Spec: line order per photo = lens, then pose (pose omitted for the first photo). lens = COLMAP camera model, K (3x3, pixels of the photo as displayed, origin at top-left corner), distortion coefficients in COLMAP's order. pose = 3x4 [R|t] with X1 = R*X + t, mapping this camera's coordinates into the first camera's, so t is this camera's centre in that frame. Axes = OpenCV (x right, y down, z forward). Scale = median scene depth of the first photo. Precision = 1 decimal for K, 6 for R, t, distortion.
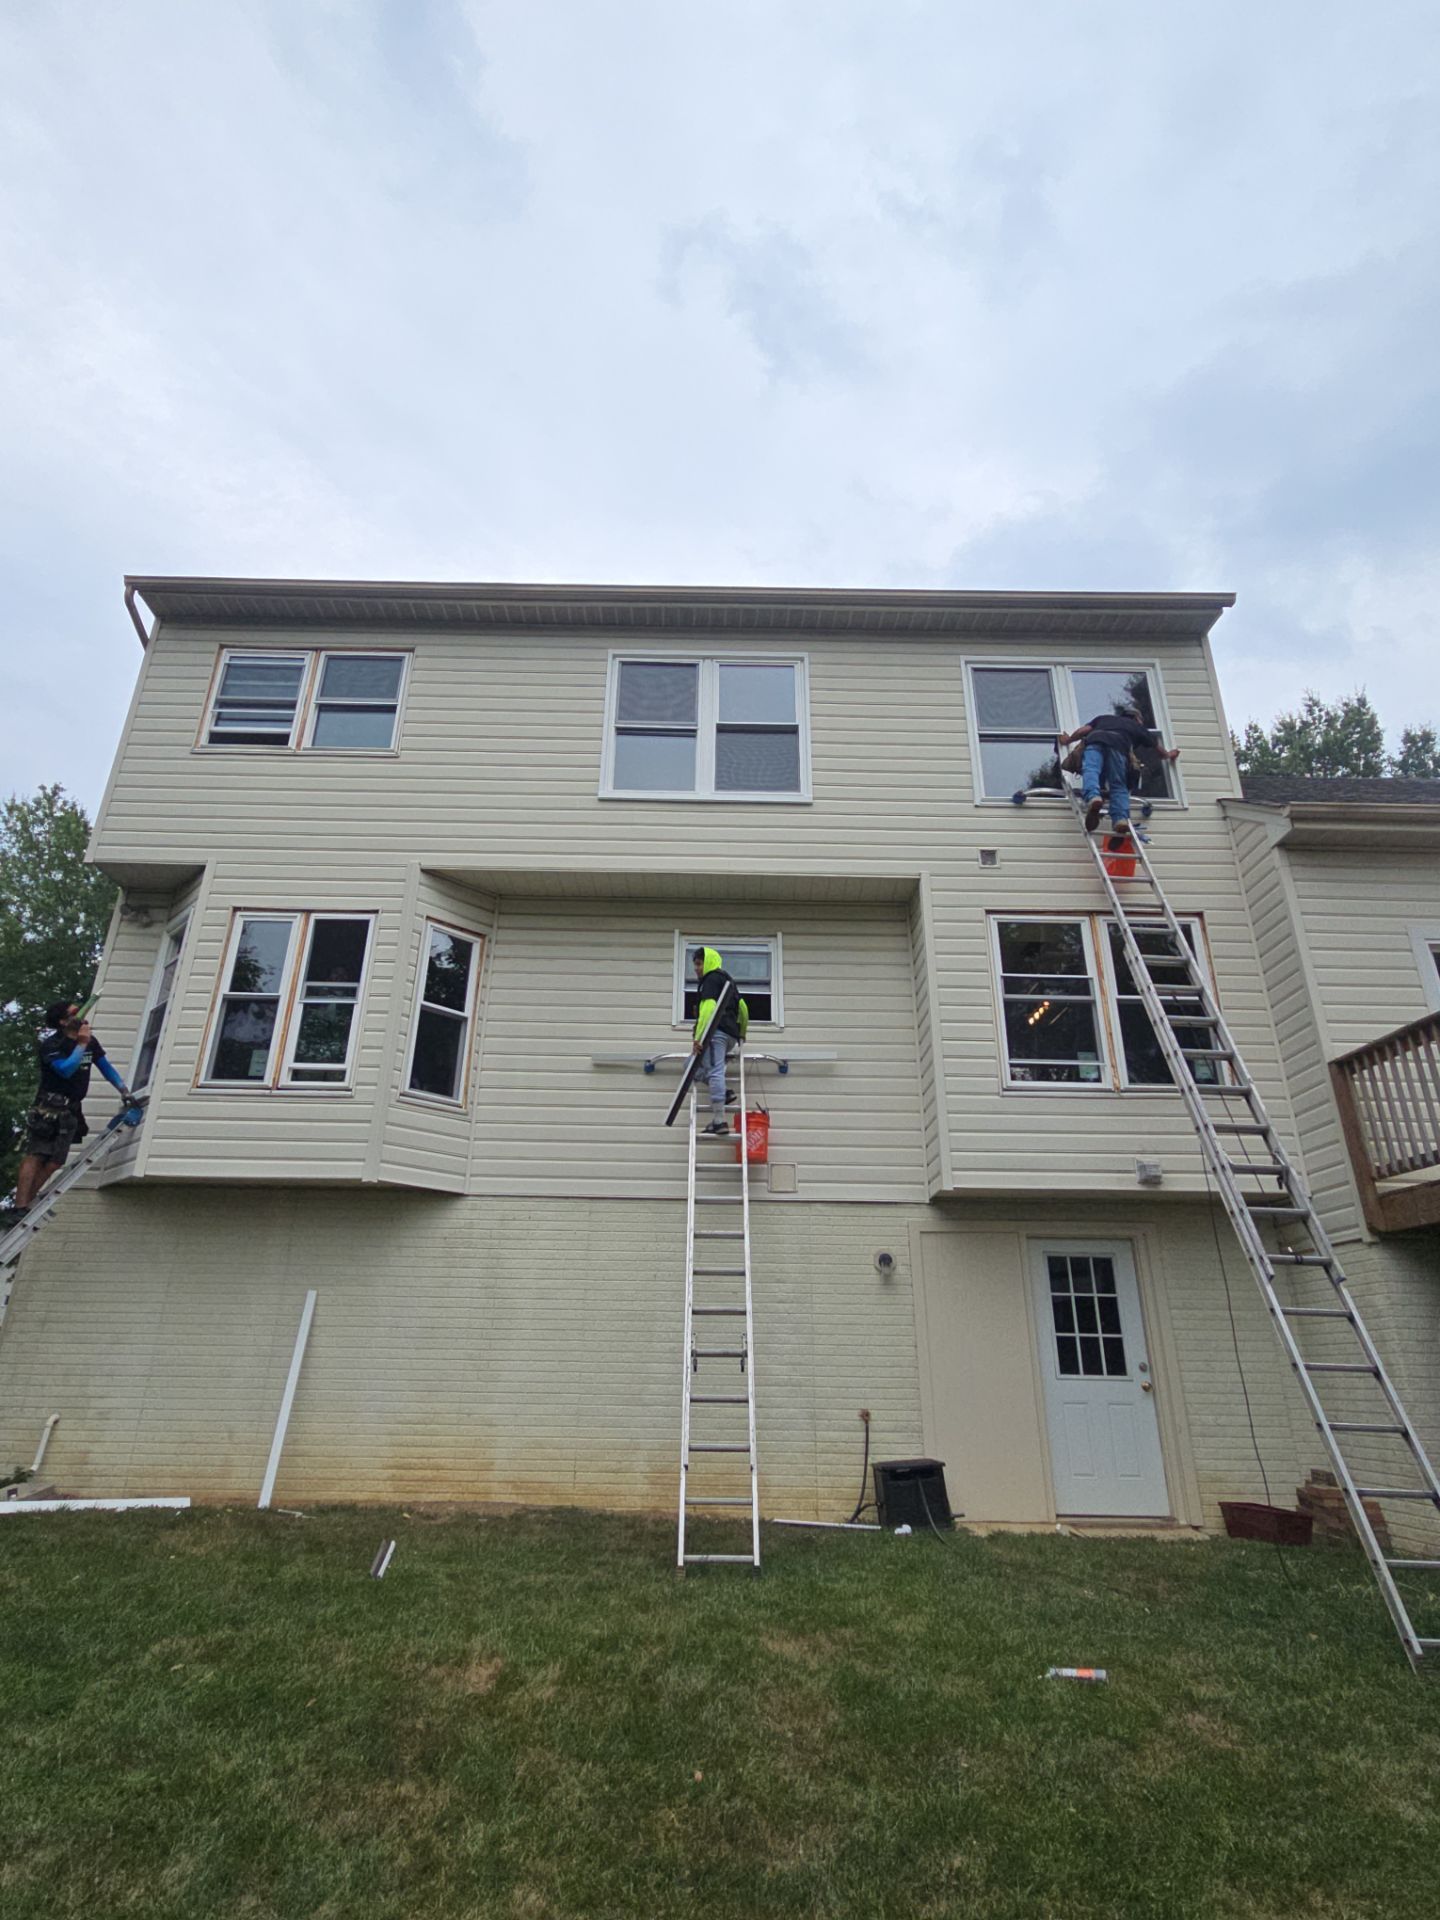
lens RADIAL K [[955.8, 0, 752.8], [0, 955.8, 952.5], [0, 0, 1]] dist [0.004306, 0.001243]
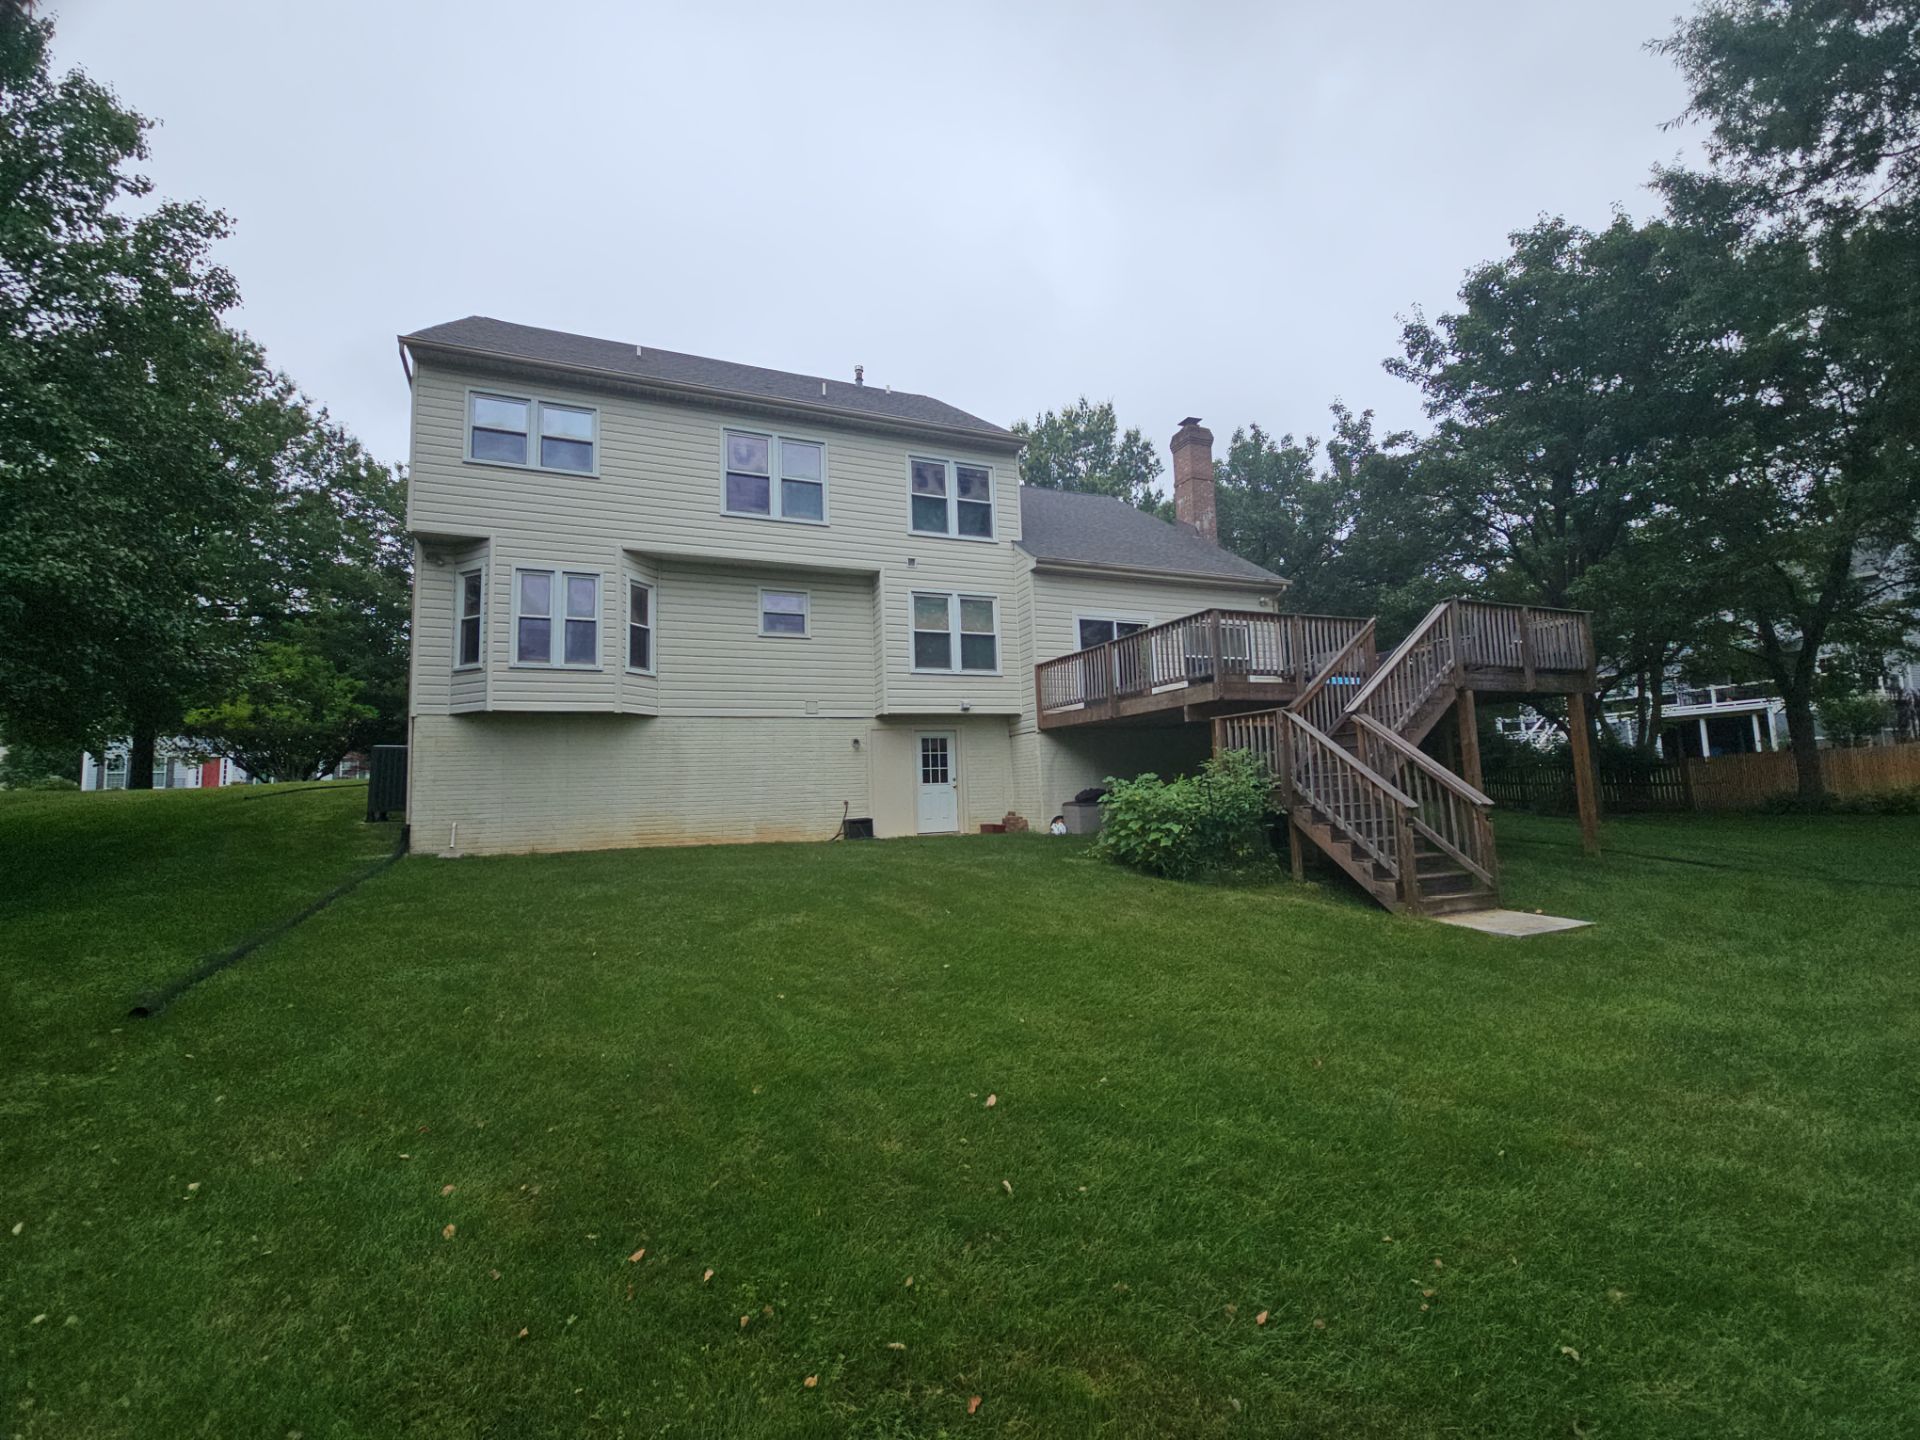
lens RADIAL K [[763.6, 0, 960.0], [0, 763.6, 720.0], [0, 0, 1]] dist [-0.003470, 0.003707]
pose [[0.926096, -0.012672, 0.377076, -0.320777], [-0.107051, 0.949536, 0.294826, -0.296543], [-0.361783, -0.313403, 0.878004, -0.691640]]
